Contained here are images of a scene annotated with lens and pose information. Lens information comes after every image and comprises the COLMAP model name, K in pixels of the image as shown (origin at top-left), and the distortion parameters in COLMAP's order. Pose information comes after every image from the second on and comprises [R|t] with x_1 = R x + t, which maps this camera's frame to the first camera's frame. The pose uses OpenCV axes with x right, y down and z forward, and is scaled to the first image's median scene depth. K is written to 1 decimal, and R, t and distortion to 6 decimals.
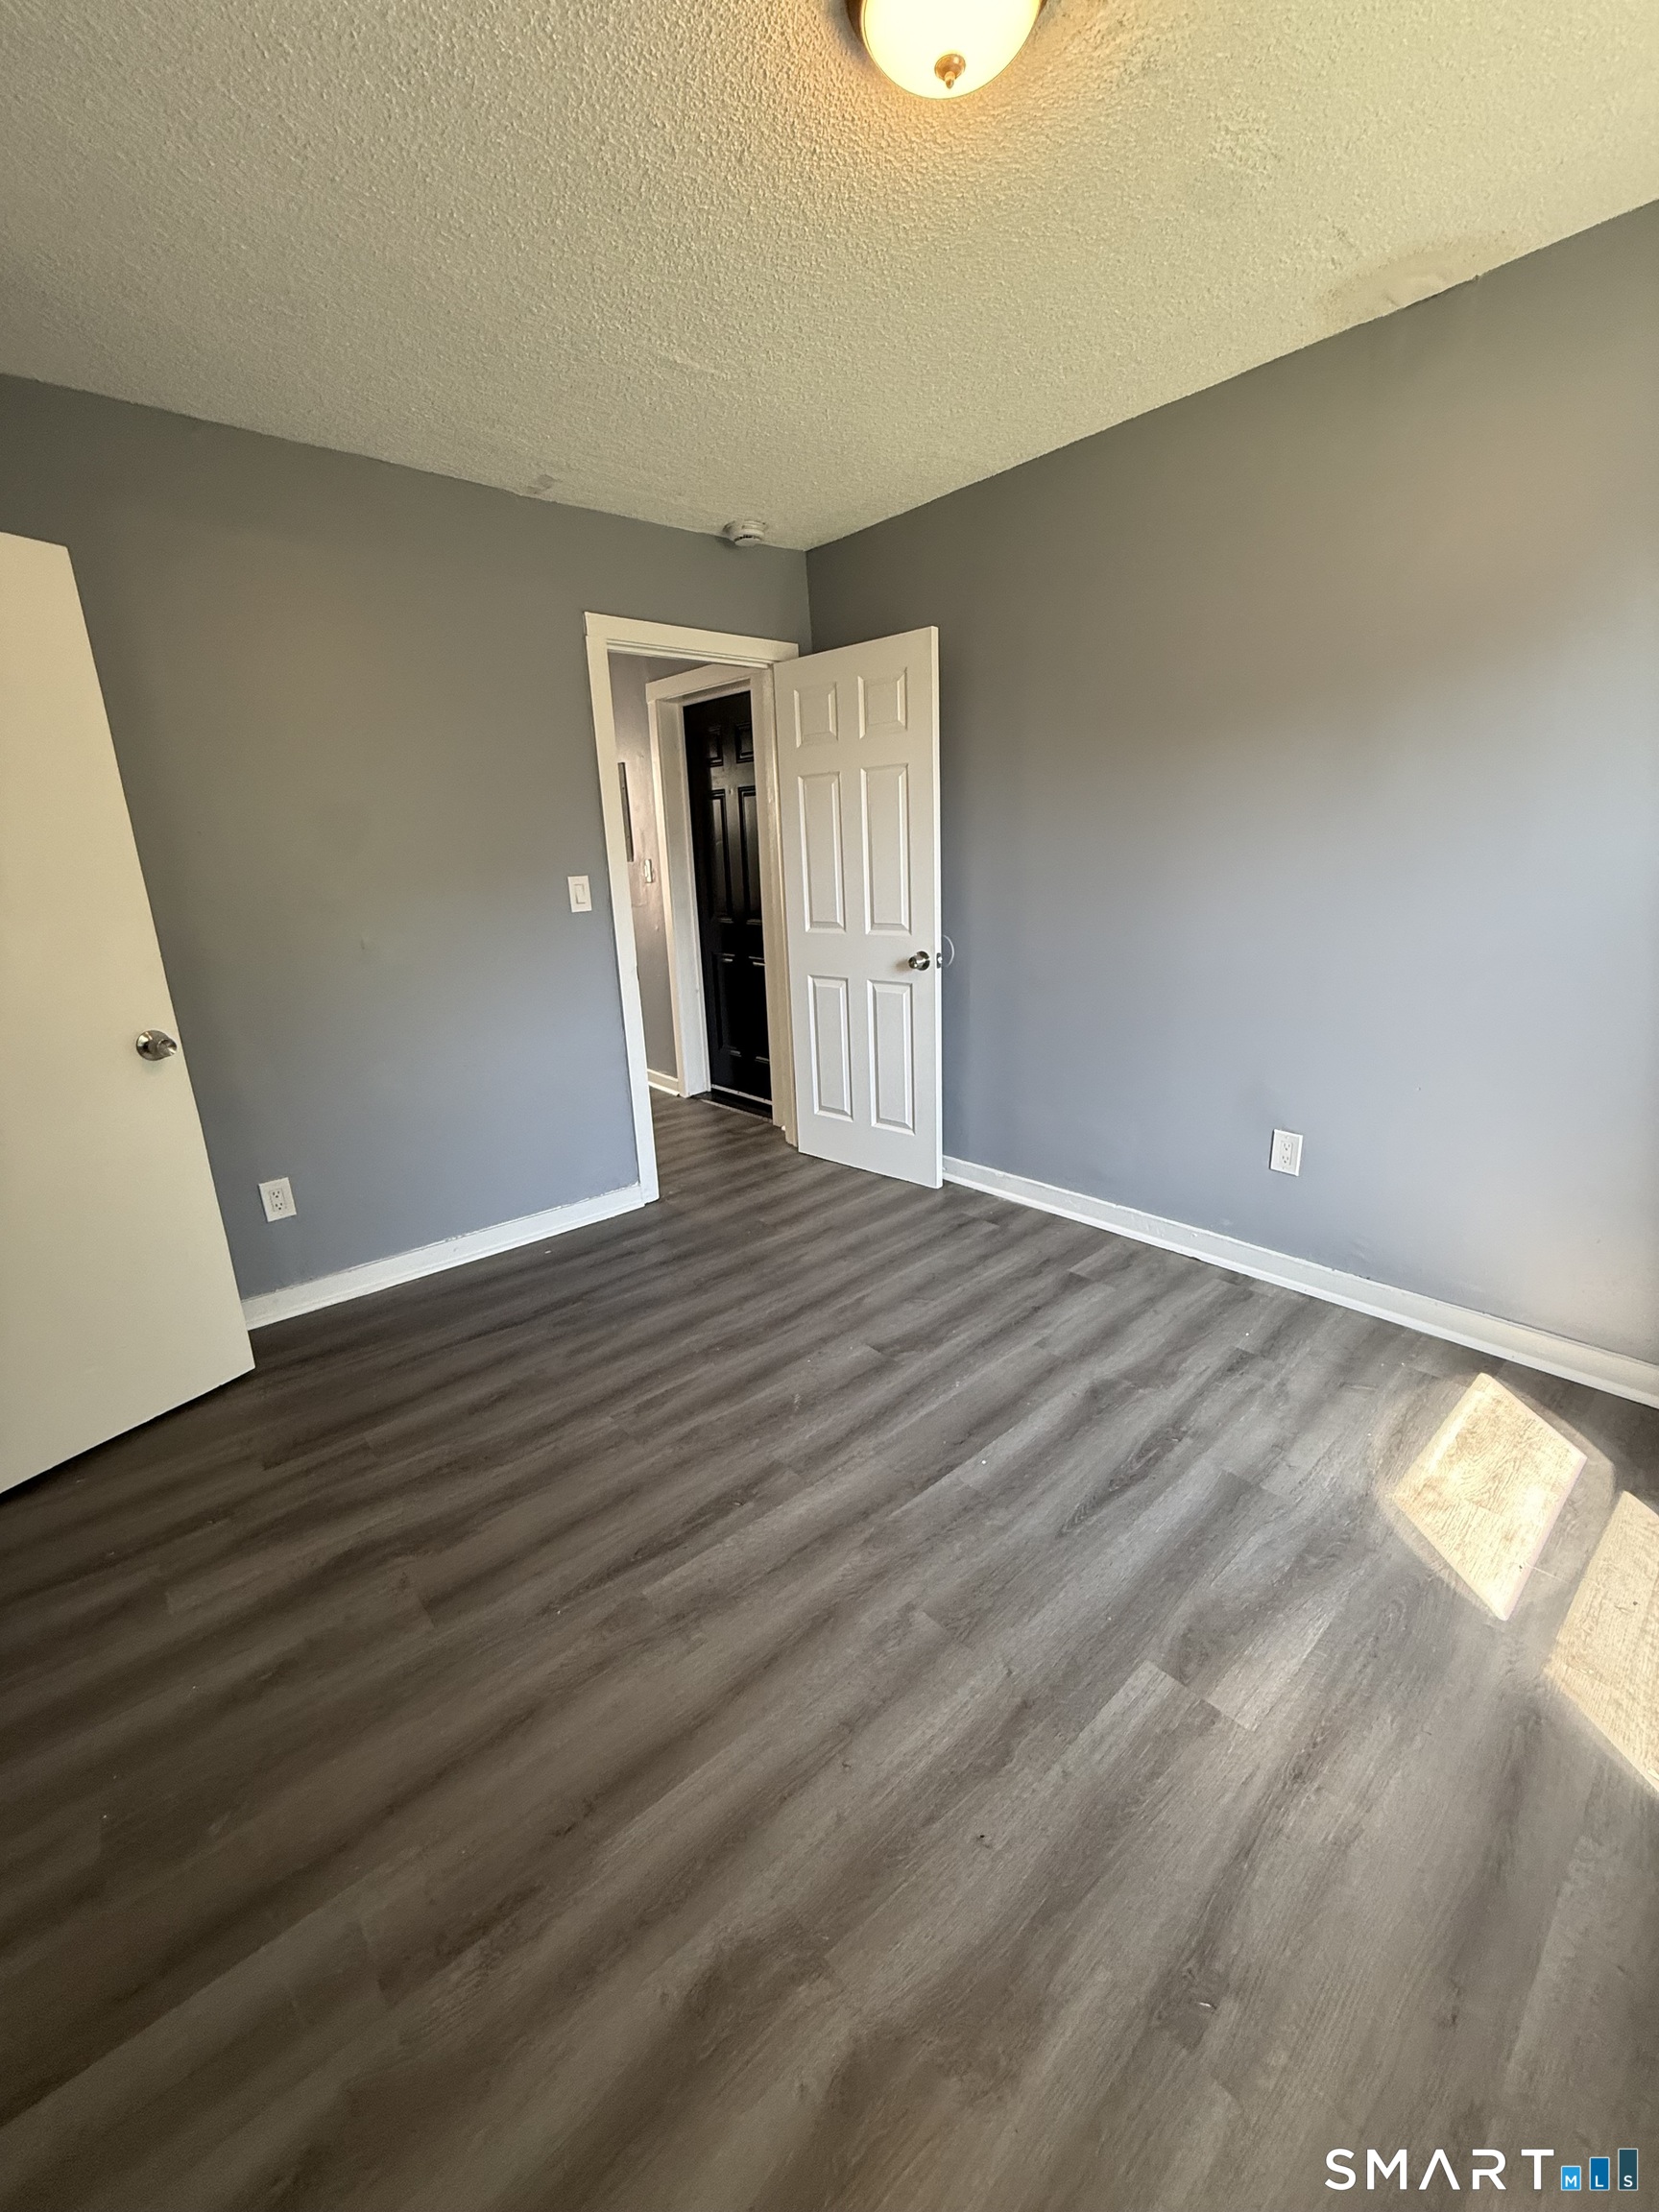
lens RADIAL K [[888.0, 0, 831.8], [0, 888.0, 1112.0], [0, 0, 1]] dist [0.000690, 0.000106]
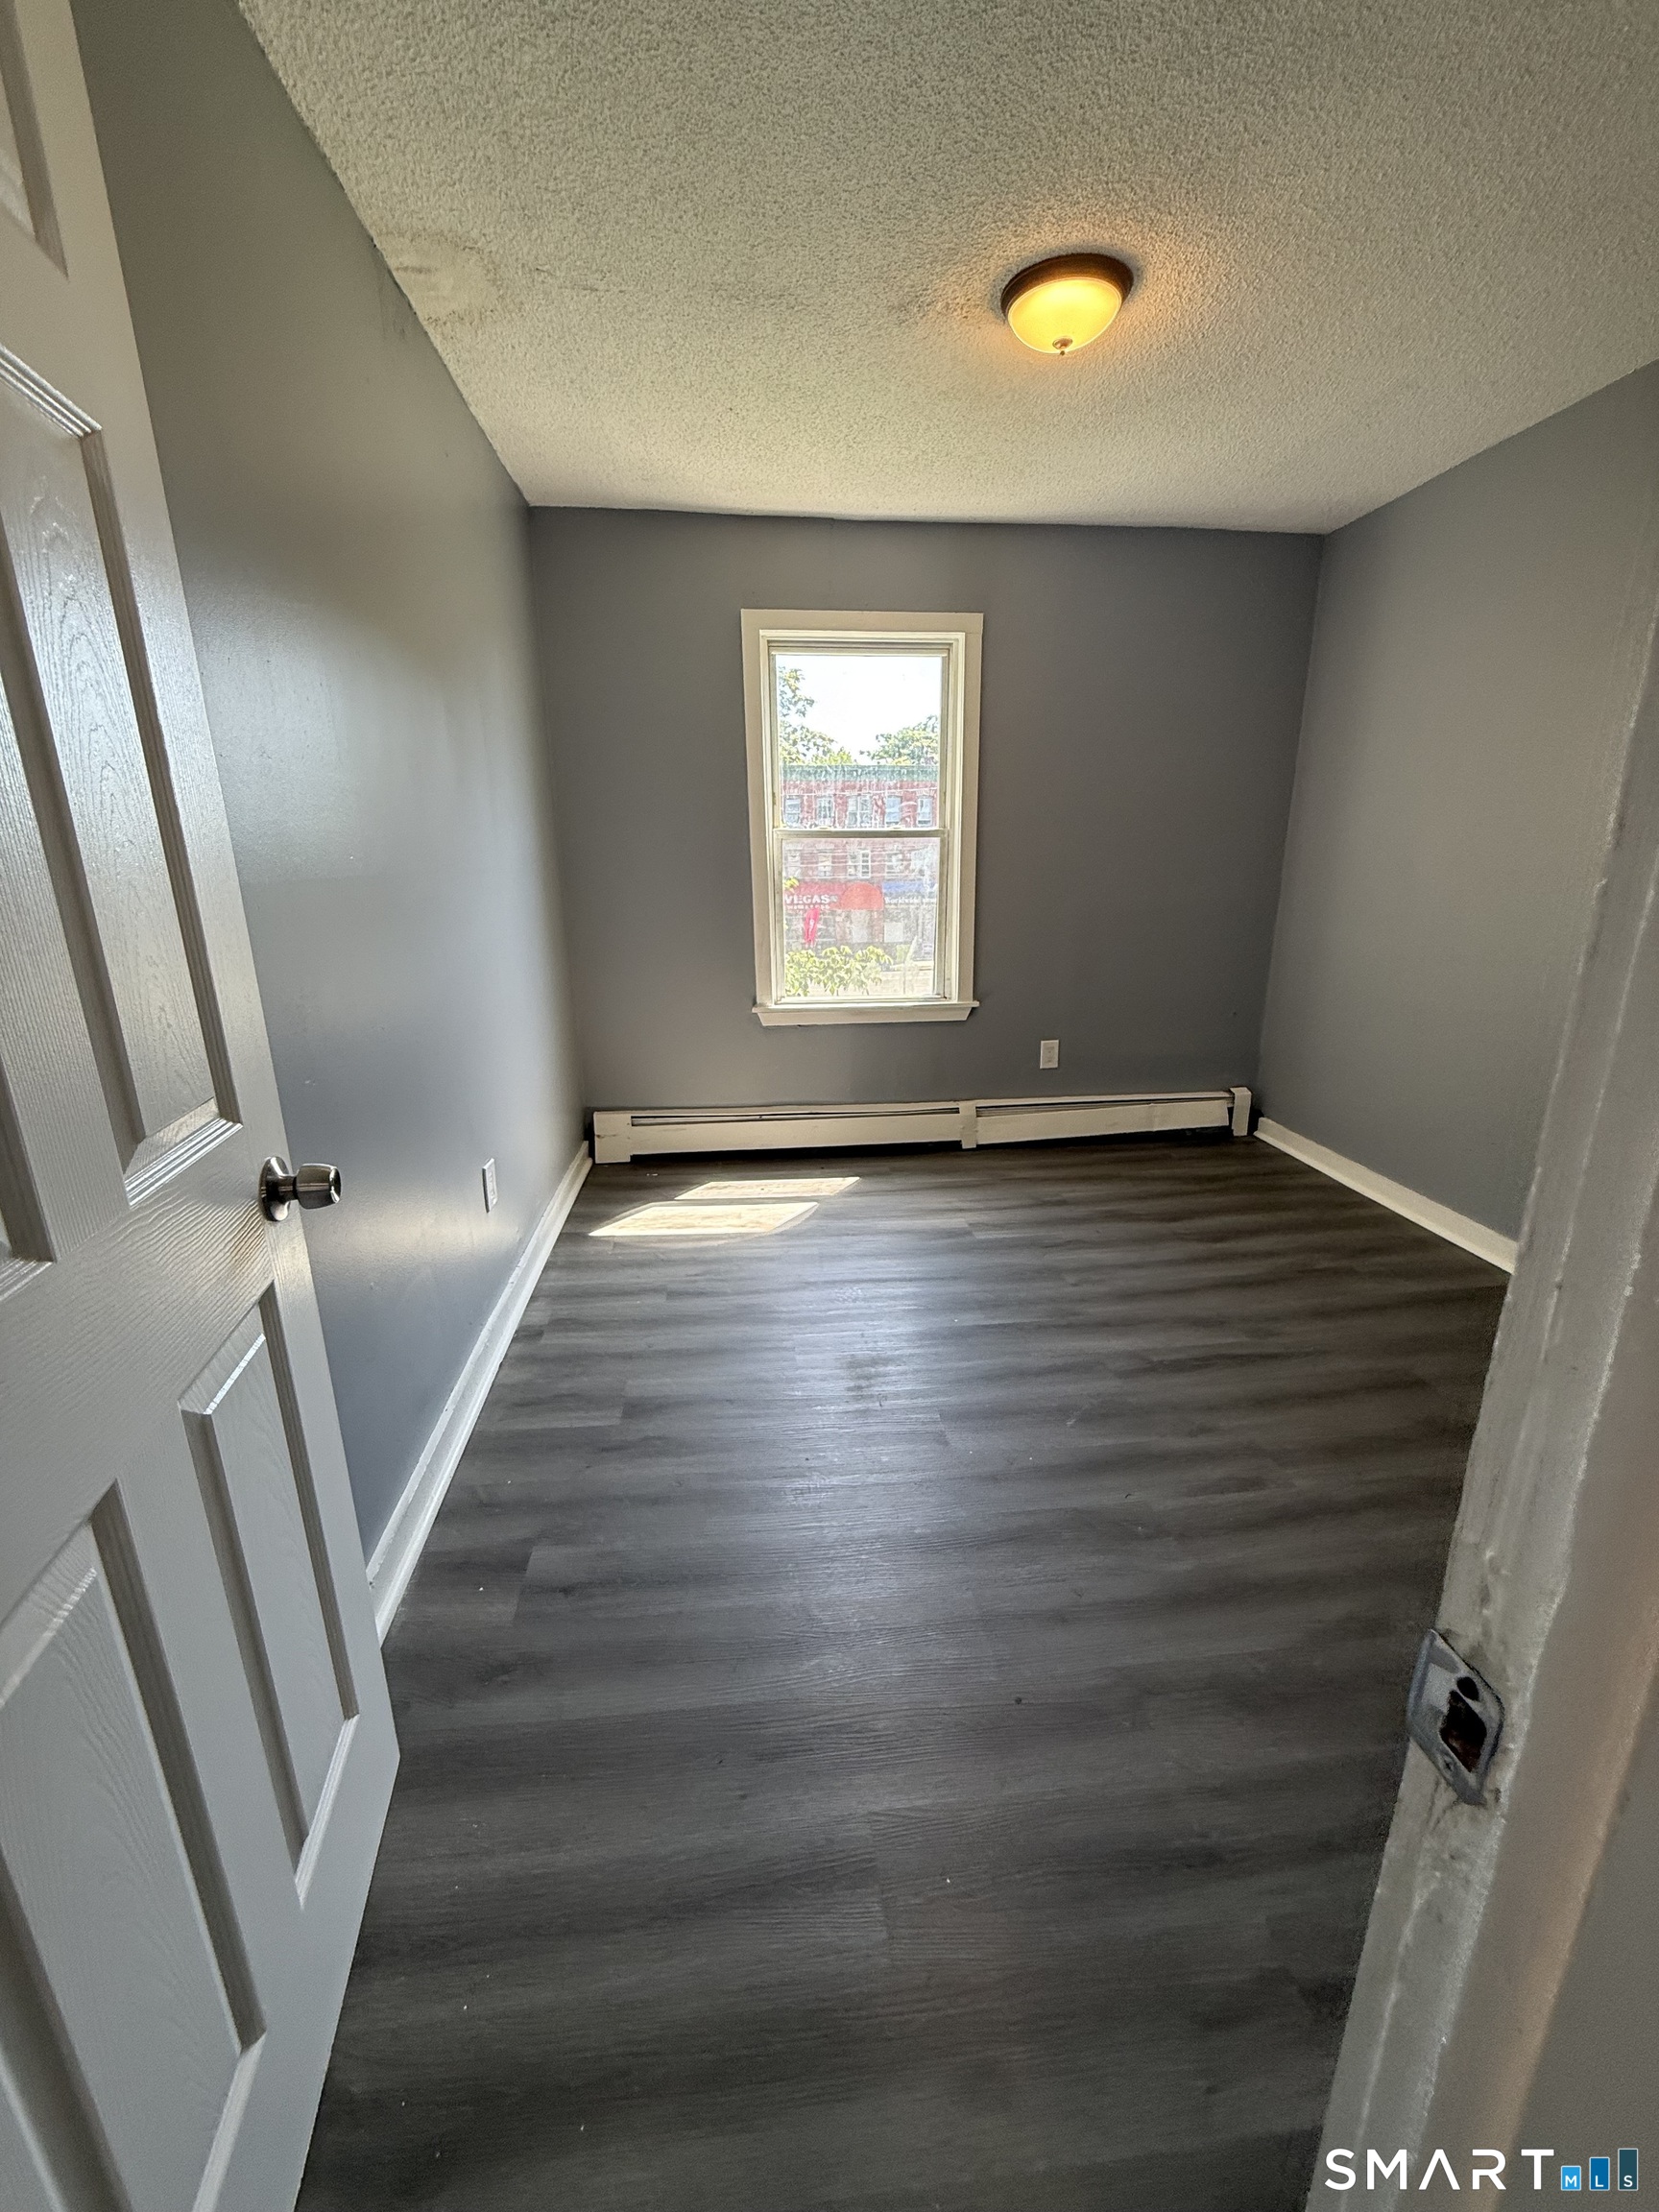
lens RADIAL K [[888.0, 0, 827.1], [0, 888.0, 1108.9], [0, 0, 1]] dist [0.000690, 0.000106]
pose [[-0.818688, -0.114731, 0.562660, -0.330309], [0.202050, 0.859627, 0.469274, -0.458891], [-0.537518, 0.497874, -0.680585, 1.695316]]
